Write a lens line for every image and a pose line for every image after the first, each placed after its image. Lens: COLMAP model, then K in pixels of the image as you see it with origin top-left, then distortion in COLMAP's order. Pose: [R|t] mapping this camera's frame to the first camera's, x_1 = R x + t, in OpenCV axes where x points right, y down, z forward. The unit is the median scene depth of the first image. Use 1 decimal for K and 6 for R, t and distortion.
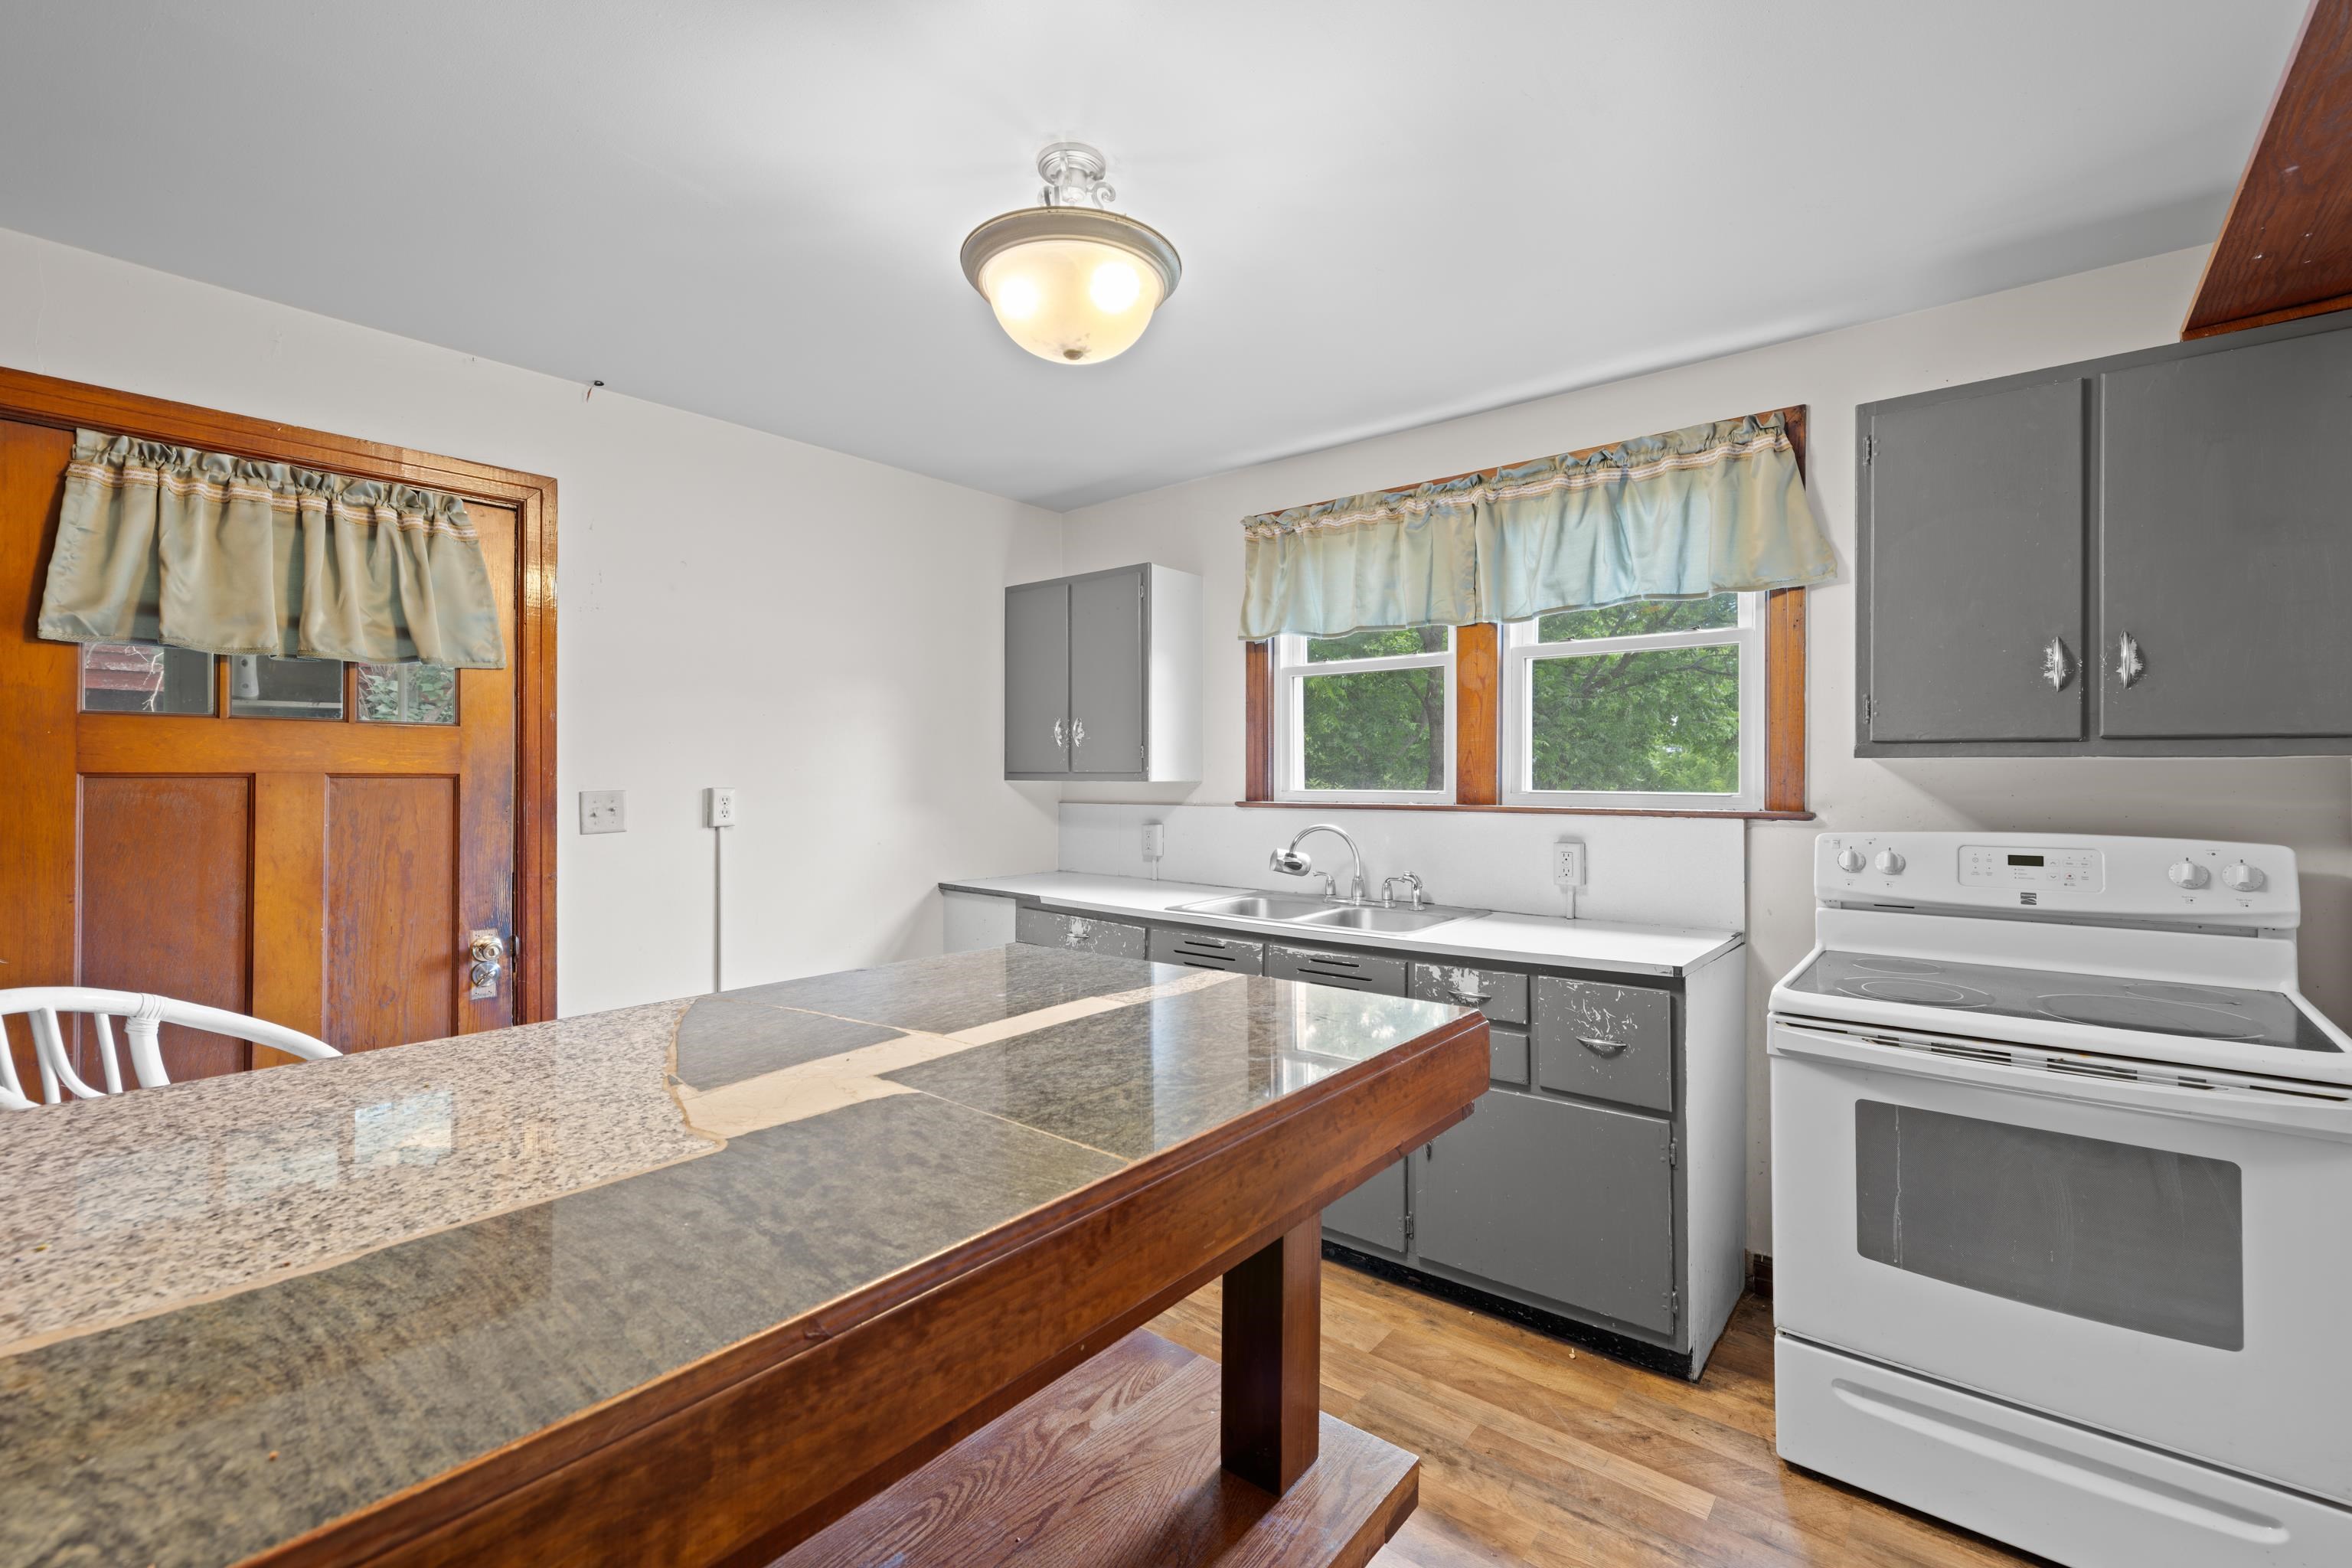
lens RADIAL K [[1015.1, 0, 1165.0], [0, 1015.1, 779.5], [0, 0, 1]] dist [0.003789, 0.000434]
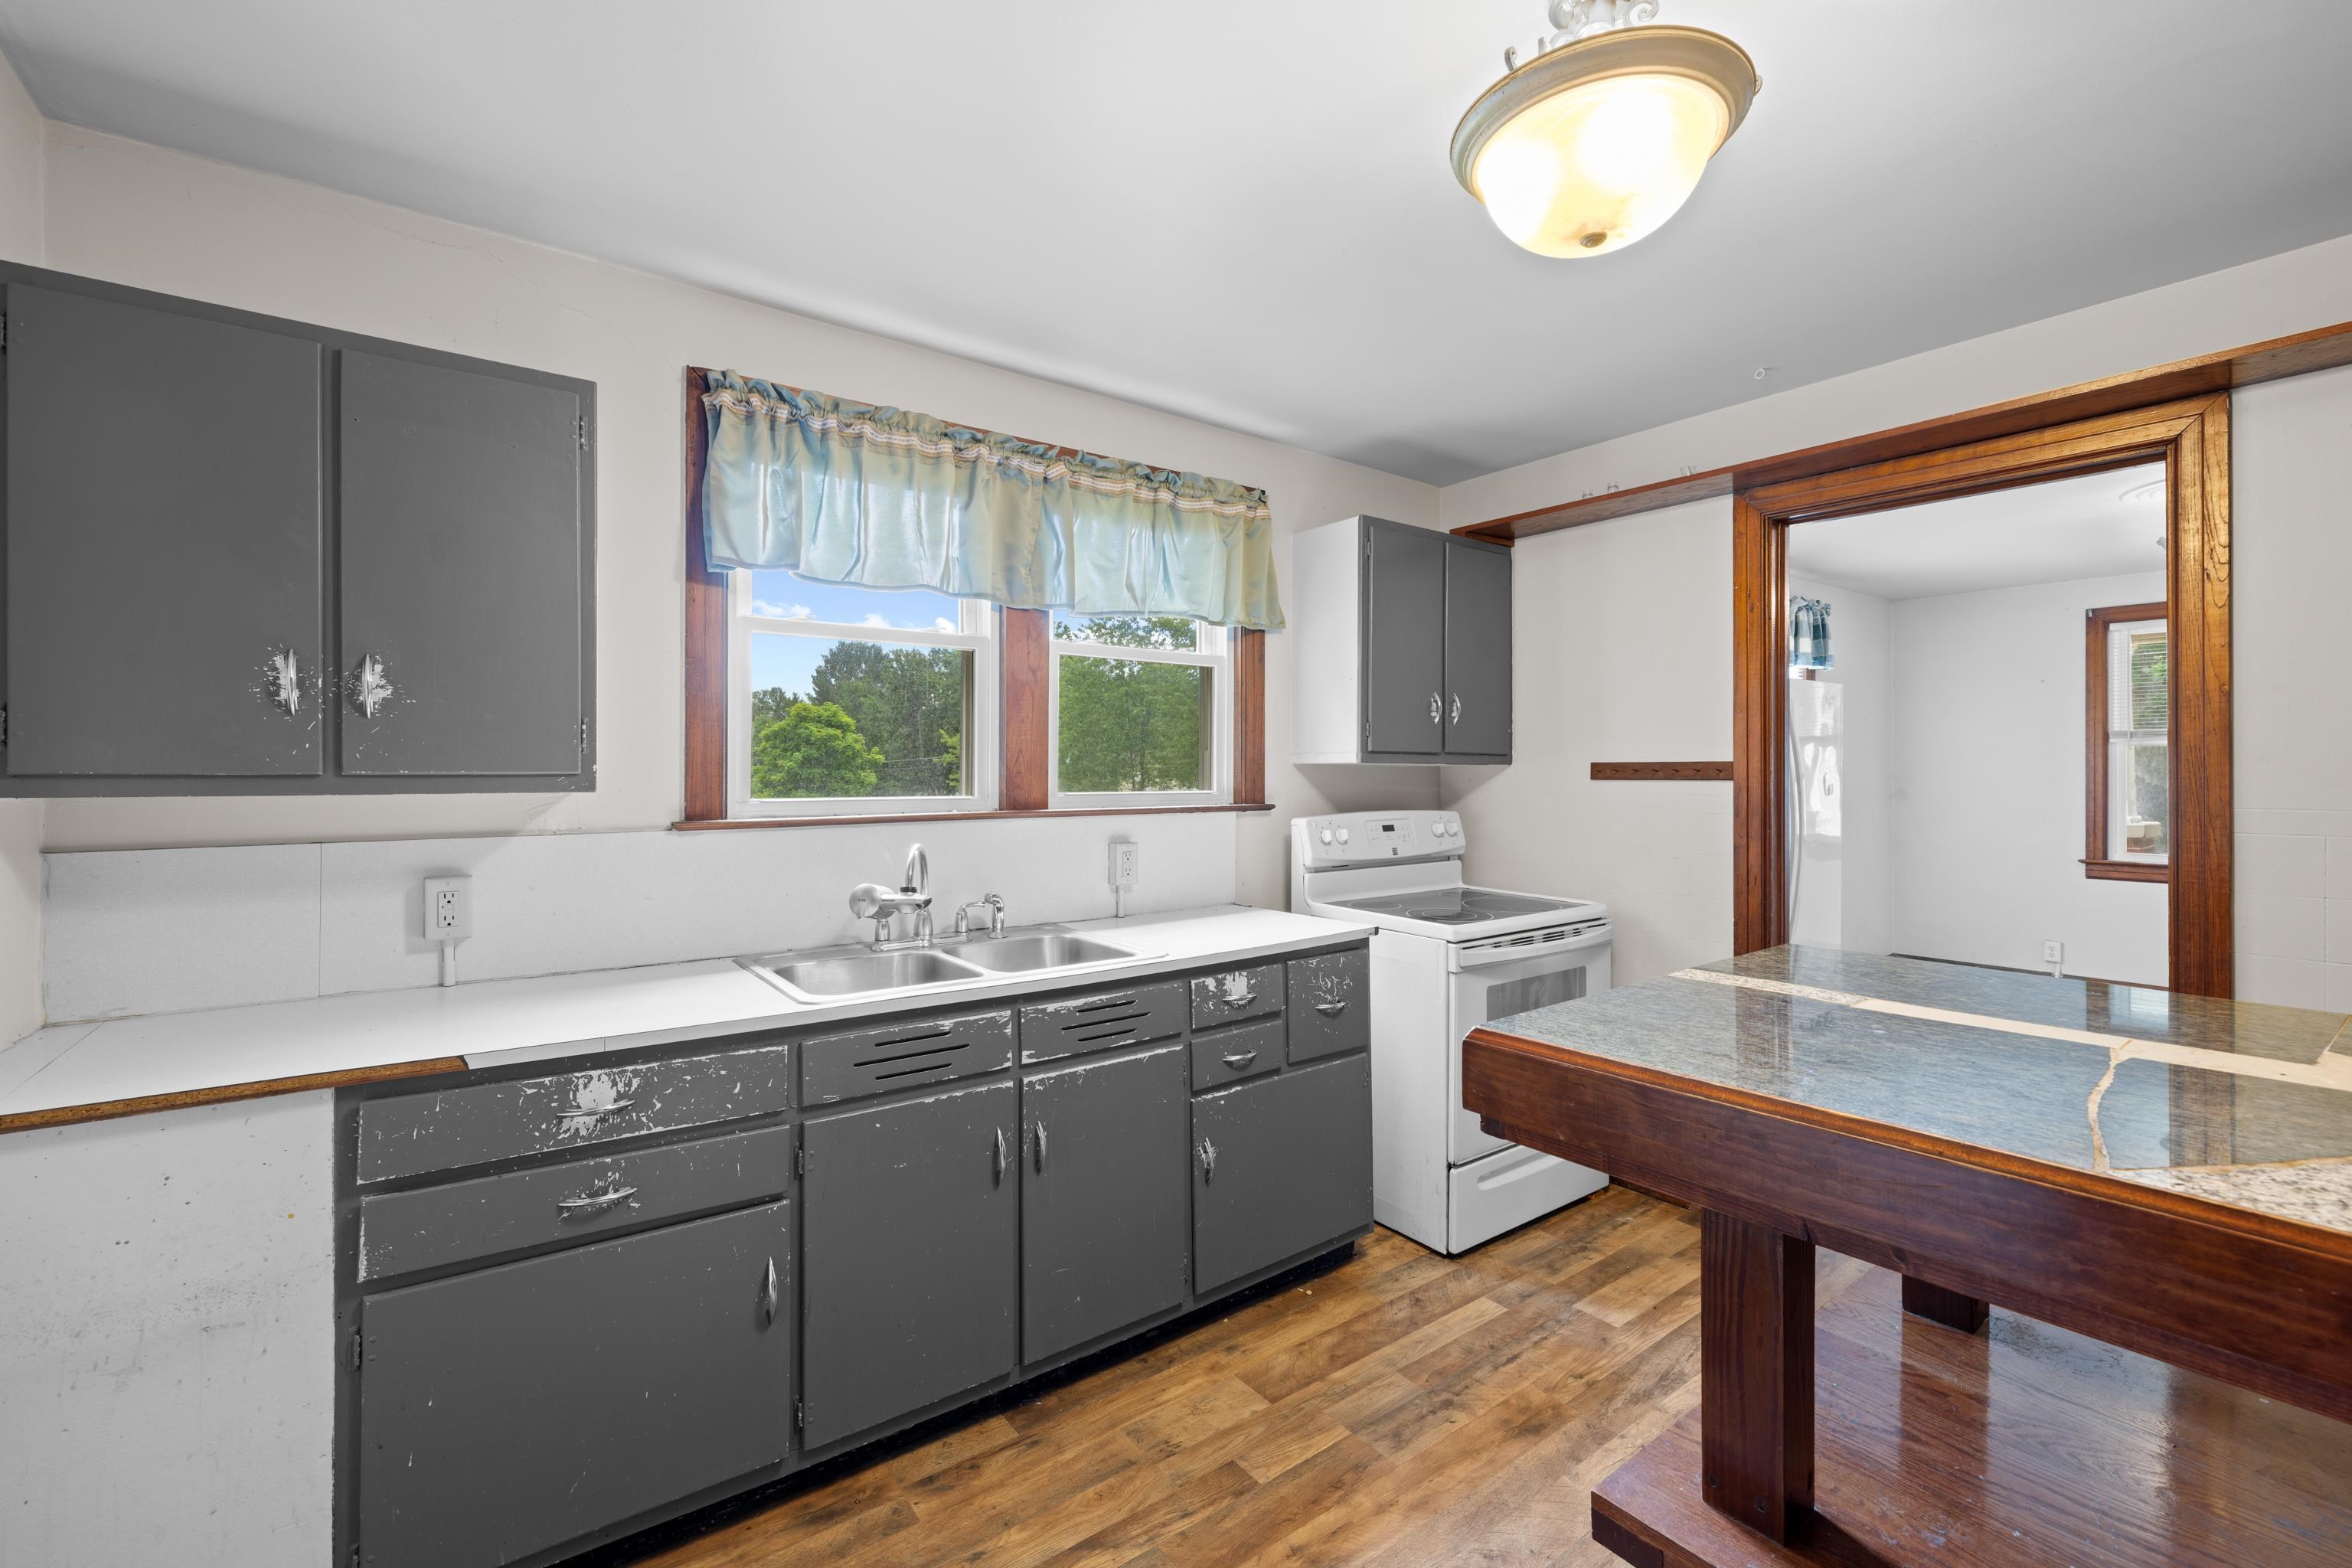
lens RADIAL K [[1015.1, 0, 1176.7], [0, 1015.1, 787.2], [0, 0, 1]] dist [0.003789, 0.000434]
pose [[0.220548, -0.011794, 0.975305, -0.635397], [0.009883, 0.999903, 0.009856, -0.003431], [-0.975326, 0.007465, 0.220643, 0.785640]]
